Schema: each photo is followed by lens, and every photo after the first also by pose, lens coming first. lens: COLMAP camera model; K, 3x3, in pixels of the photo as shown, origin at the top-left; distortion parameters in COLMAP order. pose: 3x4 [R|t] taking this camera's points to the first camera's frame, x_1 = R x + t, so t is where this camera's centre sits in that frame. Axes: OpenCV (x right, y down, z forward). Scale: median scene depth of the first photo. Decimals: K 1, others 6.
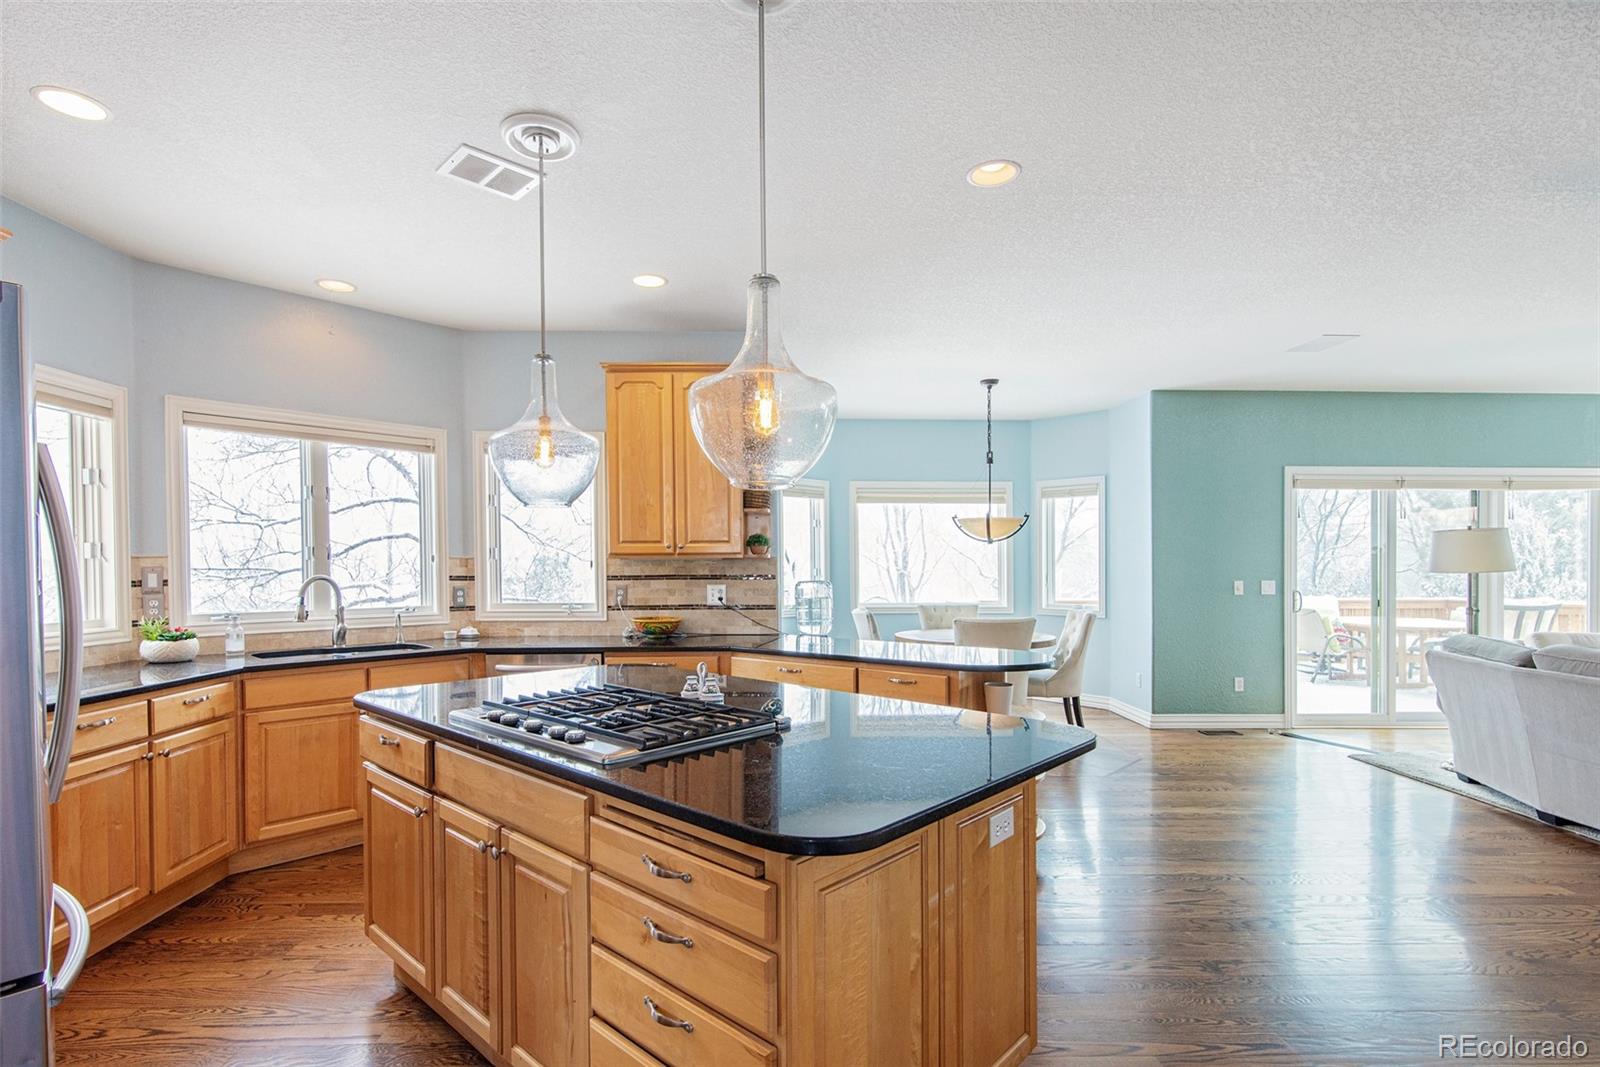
lens RADIAL K [[773.1, 0, 795.1], [0, 773.1, 577.9], [0, 0, 1]] dist [0.000716, -0.000890]
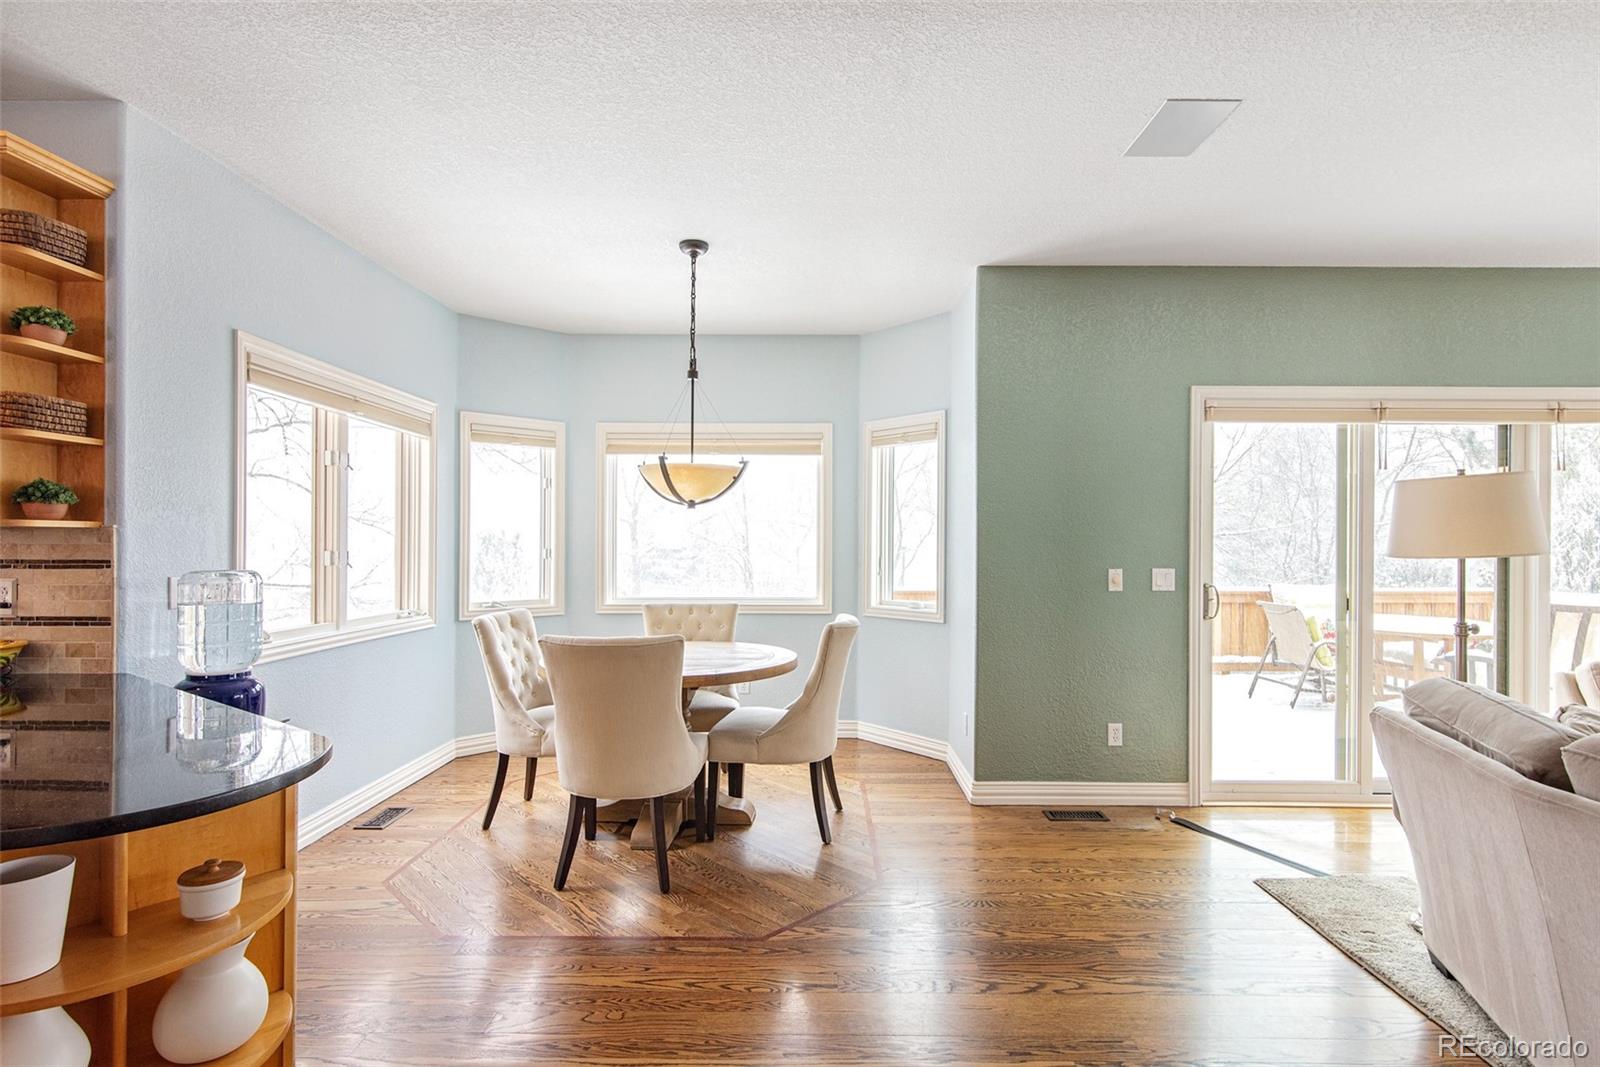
lens RADIAL K [[812.8, 0, 804.1], [0, 812.8, 560.0], [0, 0, 1]] dist [0.000489, 0.000250]
pose [[0.999659, 0.001989, -0.026041, 0.523969], [-0.001937, 0.999996, 0.002040, -0.006545], [0.026045, -0.001988, 0.999659, 0.517486]]
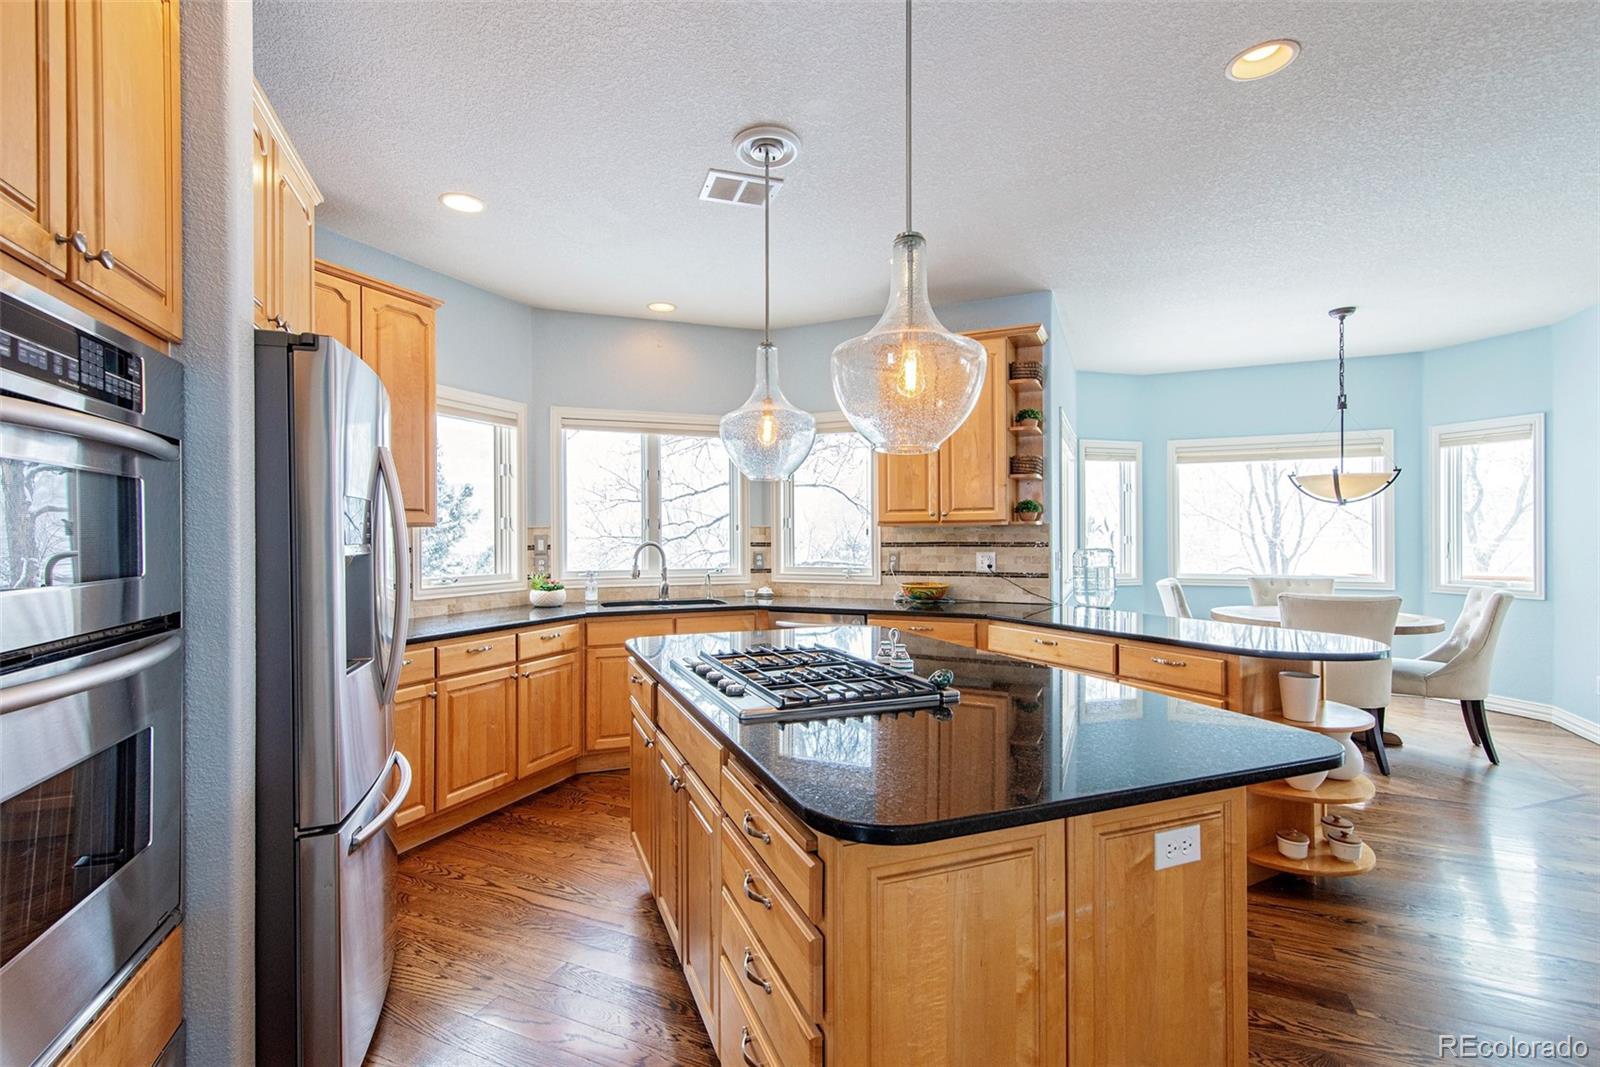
lens RADIAL K [[728.5, 0, 794.0], [0, 728.5, 538.3], [0, 0, 1]] dist [0.007408, -0.000394]
pose [[0.897388, -0.000185, -0.441242, 0.103590], [-0.003953, 0.999956, -0.008459, 0.000204], [0.441225, 0.009335, 0.897348, 0.049688]]
